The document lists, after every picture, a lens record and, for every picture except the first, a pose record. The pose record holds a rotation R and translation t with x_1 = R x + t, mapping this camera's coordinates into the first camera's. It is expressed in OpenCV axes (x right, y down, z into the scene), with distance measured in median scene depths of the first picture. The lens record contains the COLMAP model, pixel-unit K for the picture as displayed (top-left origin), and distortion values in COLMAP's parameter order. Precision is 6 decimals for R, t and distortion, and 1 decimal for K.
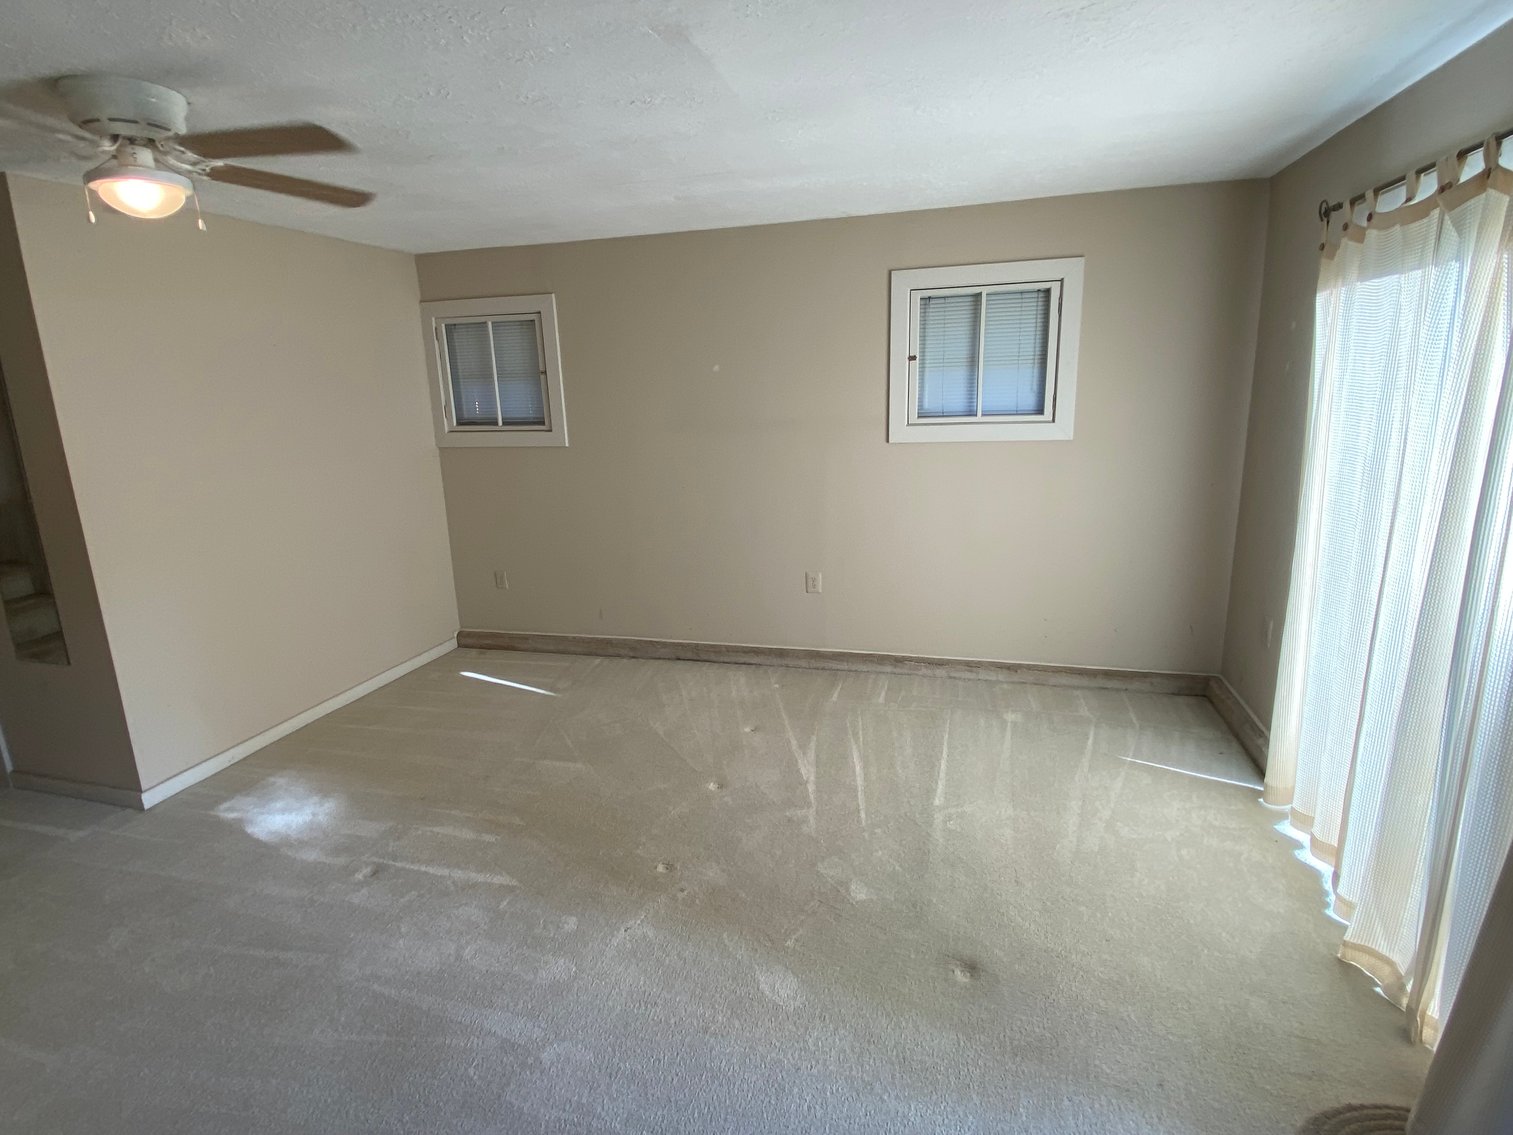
lens RADIAL K [[762.2, 0, 761.0], [0, 762.2, 565.6], [0, 0, 1]] dist [0.026772, -0.023953]
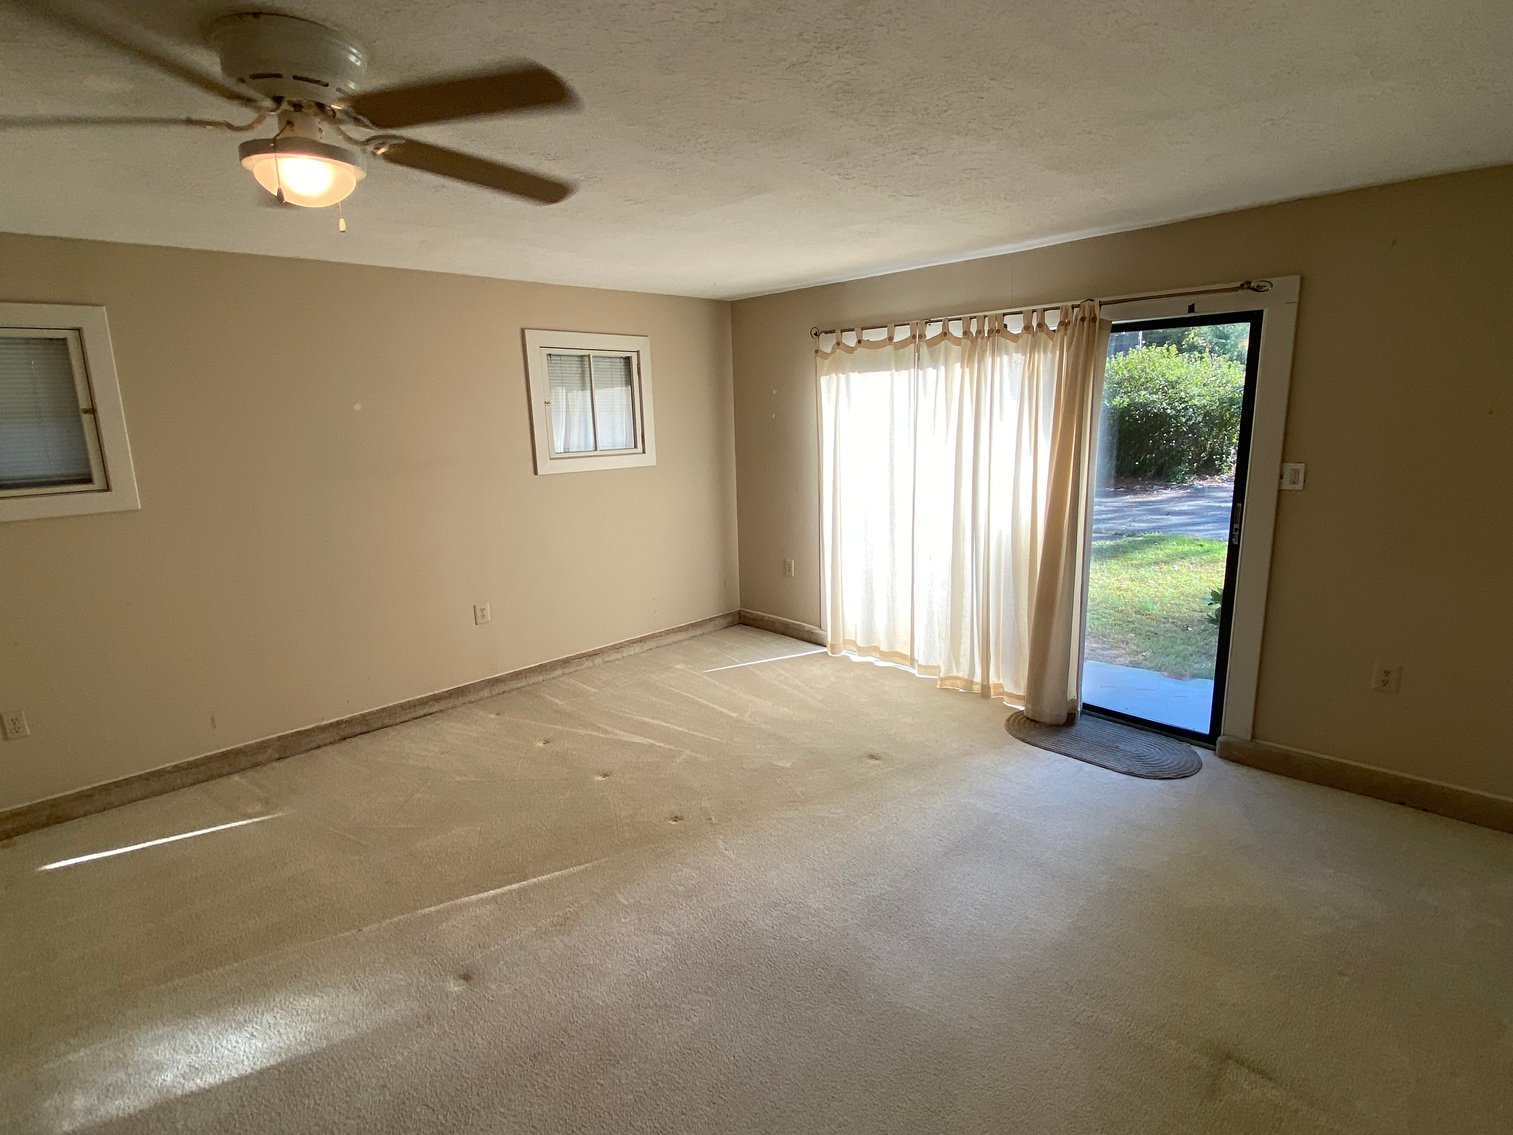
lens RADIAL K [[762.2, 0, 766.4], [0, 762.2, 554.9], [0, 0, 1]] dist [0.026772, -0.023953]
pose [[0.504557, -0.145914, 0.850959, -0.644097], [0.210856, 0.976596, 0.042434, -0.018757], [-0.837235, 0.158019, 0.523515, 0.123167]]
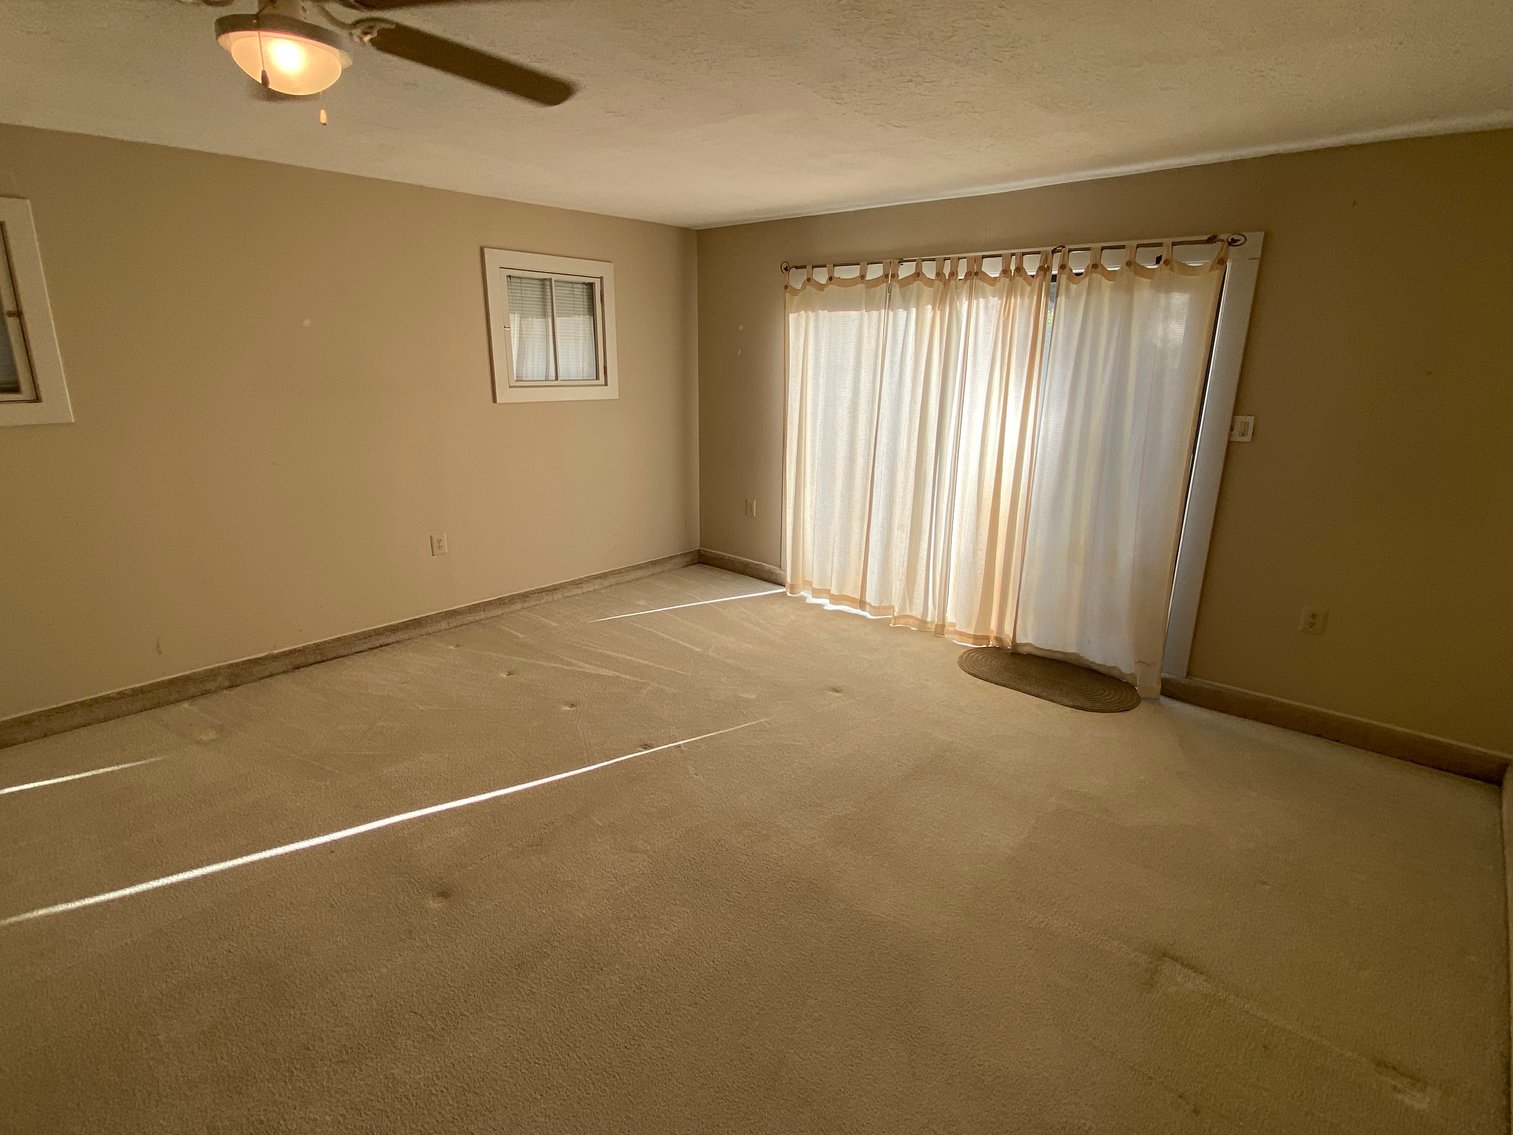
lens RADIAL K [[762.2, 0, 767.7], [0, 762.2, 556.3], [0, 0, 1]] dist [0.026772, -0.023953]
pose [[0.444551, -0.198438, 0.873497, -0.664798], [0.180154, 0.975034, 0.129819, -0.016103], [-0.877450, 0.099653, 0.469201, 0.146113]]
